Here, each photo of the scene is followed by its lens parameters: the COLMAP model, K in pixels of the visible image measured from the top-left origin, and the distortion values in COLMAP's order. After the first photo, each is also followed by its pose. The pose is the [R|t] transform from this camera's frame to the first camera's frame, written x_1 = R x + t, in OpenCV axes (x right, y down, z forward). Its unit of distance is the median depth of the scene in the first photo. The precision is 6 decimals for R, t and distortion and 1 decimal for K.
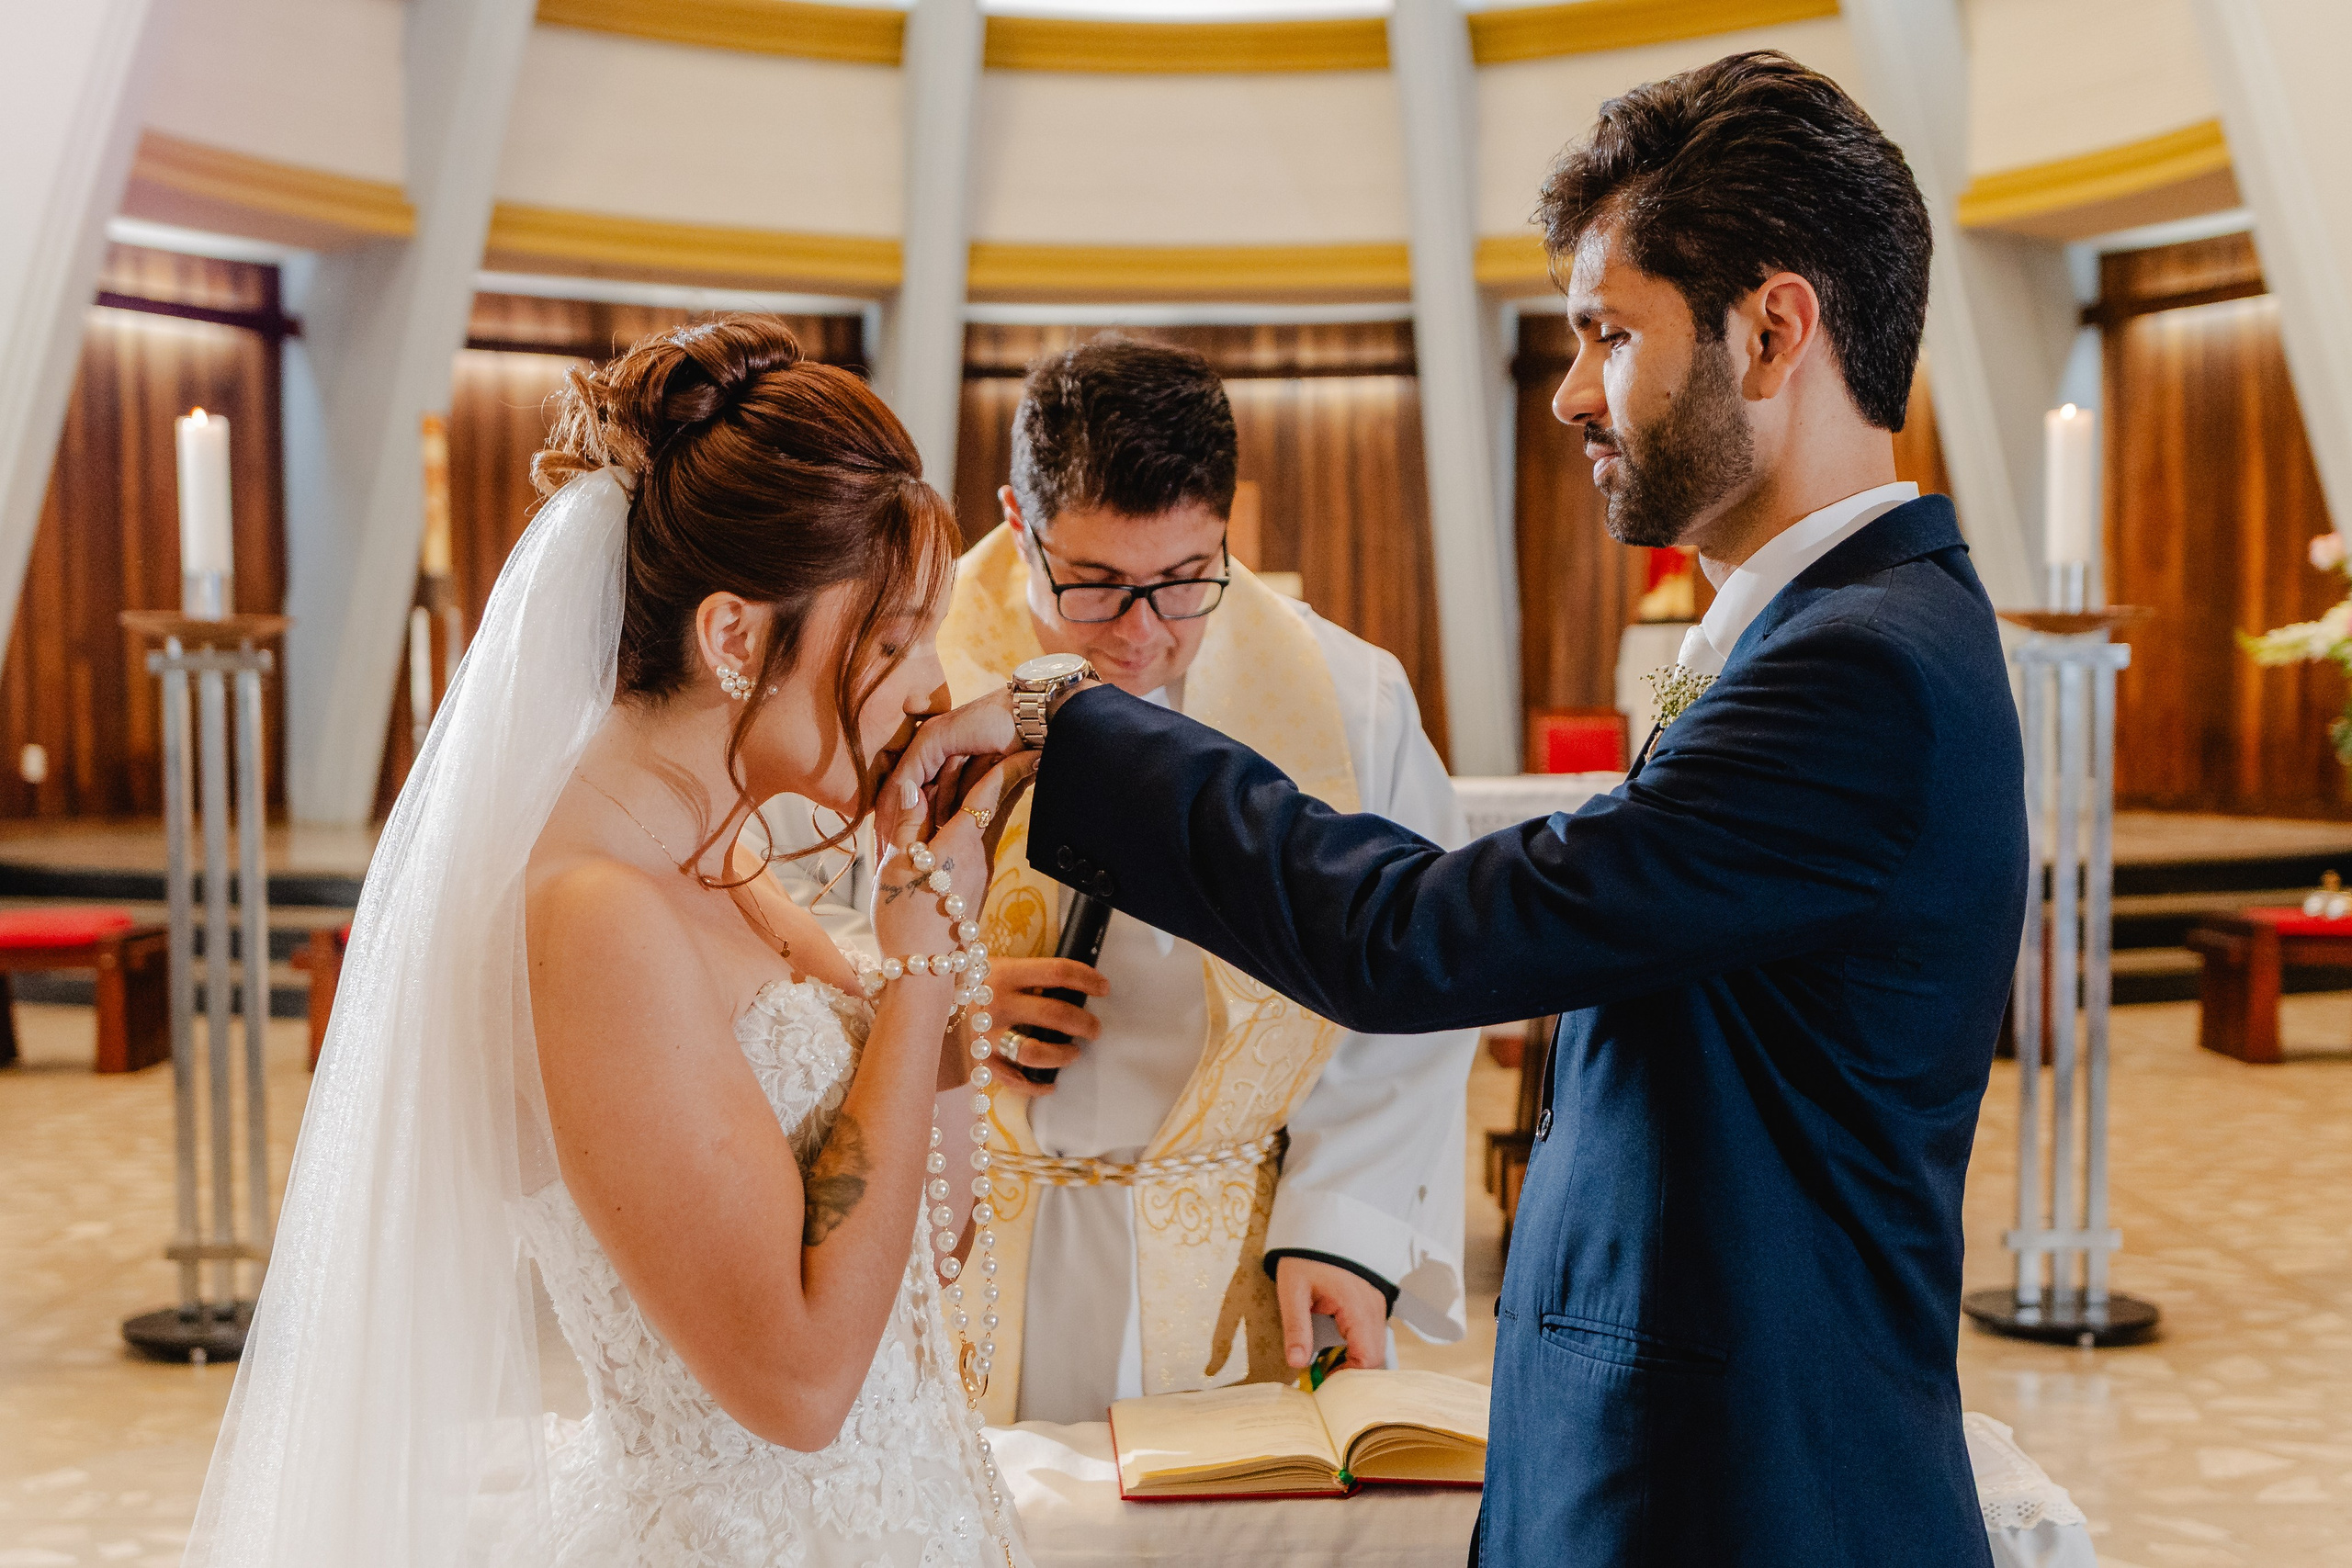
lens RADIAL K [[2424.3, 0, 1176.0], [0, 2424.3, 784.0], [0, 0, 1]] dist [0.000665, 0.010603]
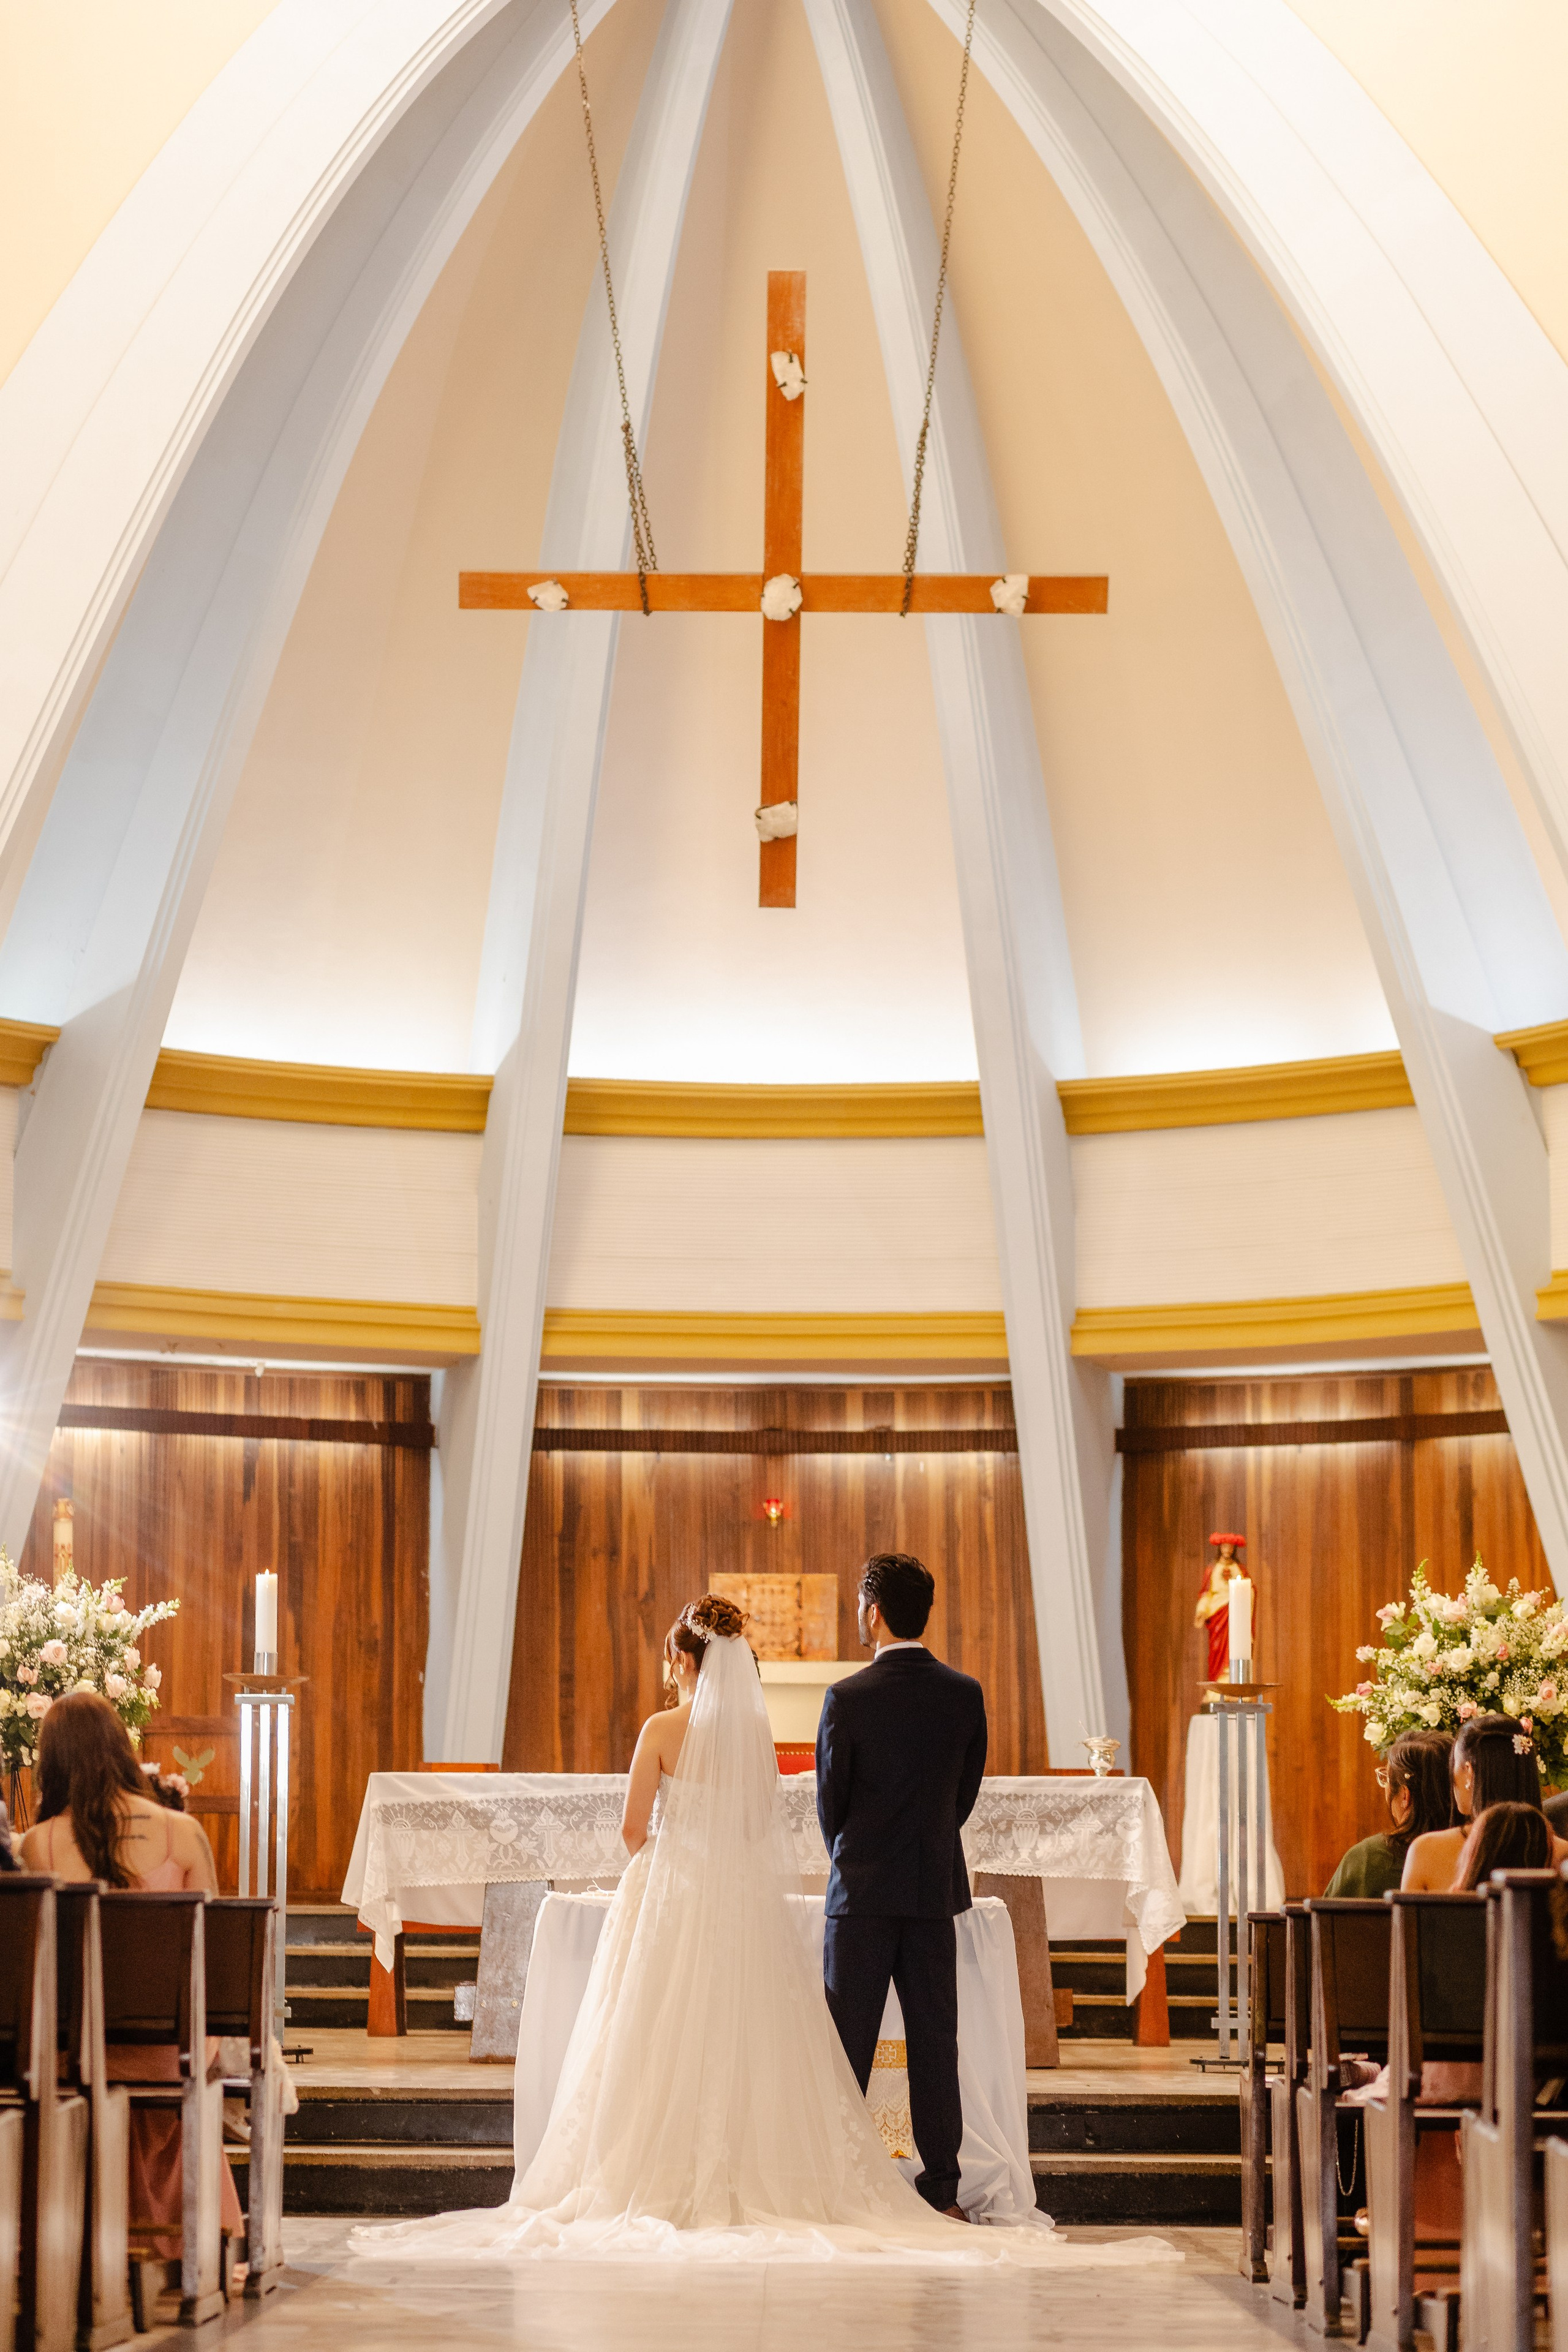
lens RADIAL K [[4672.0, 0, 784.0], [0, 4672.0, 1176.0], [0, 0, 1]] dist [0.277869, -1.977697]
pose [[0.999943, 0.010678, 0.000337, 0.007066], [-0.010425, 0.982210, -0.187497, 0.066113], [-0.002333, 0.187483, 0.982265, -0.770227]]
